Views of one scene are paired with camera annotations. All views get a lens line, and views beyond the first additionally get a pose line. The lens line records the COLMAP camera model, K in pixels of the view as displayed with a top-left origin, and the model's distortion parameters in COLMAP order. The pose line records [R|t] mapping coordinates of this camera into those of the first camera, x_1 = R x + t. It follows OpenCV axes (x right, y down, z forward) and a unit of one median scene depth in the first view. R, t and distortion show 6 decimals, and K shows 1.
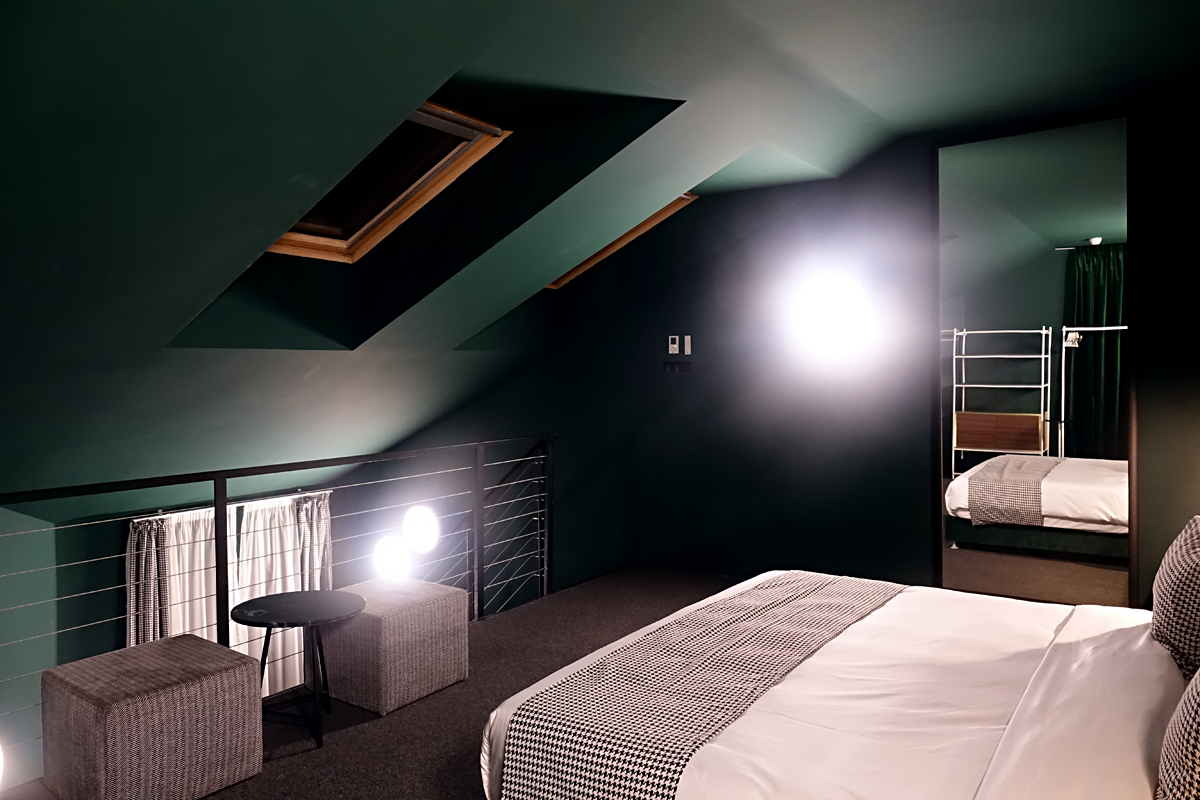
lens RADIAL K [[838.2, 0, 600.0], [0, 838.2, 400.0], [0, 0, 1]] dist [0.000390, 0.000980]
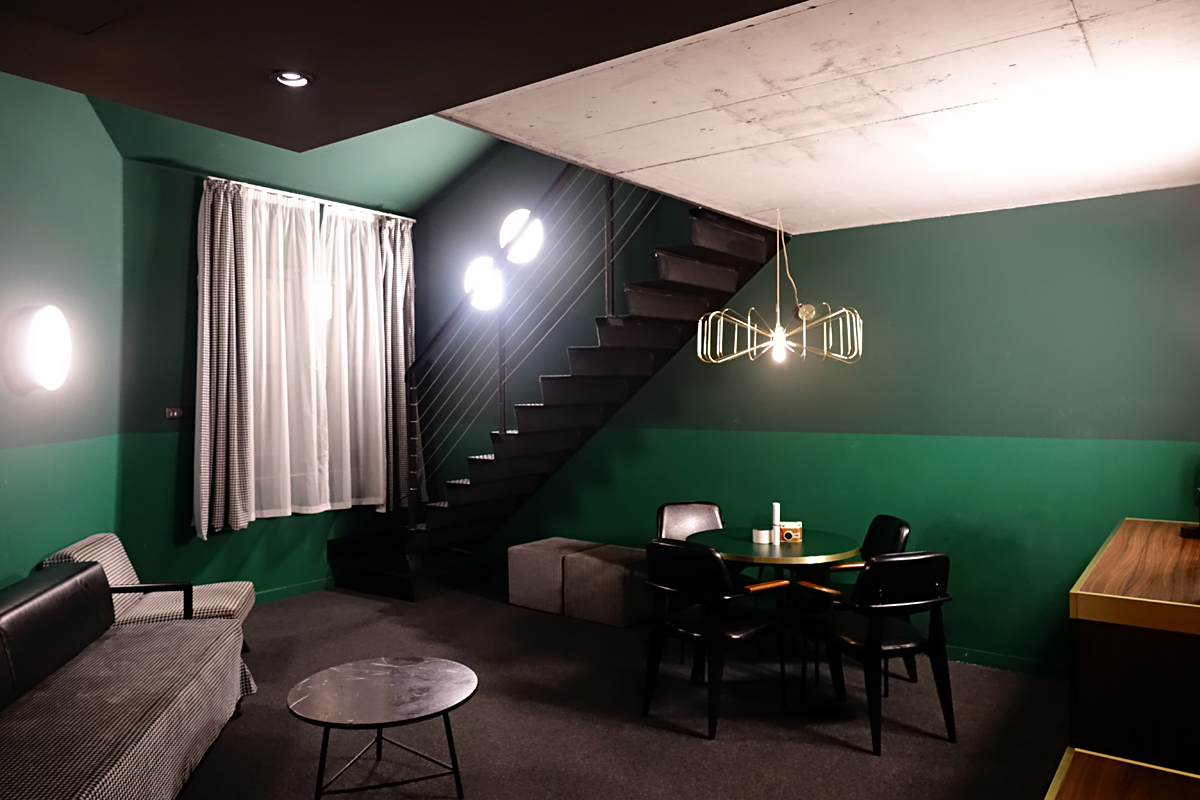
lens RADIAL K [[838.2, 0, 600.0], [0, 838.2, 400.0], [0, 0, 1]] dist [0.000390, 0.000980]
pose [[0.998919, -0.000654, -0.046489, -0.082538], [-0.000544, 0.999668, -0.025765, 0.349990], [0.046490, 0.025762, 0.998586, 0.111125]]
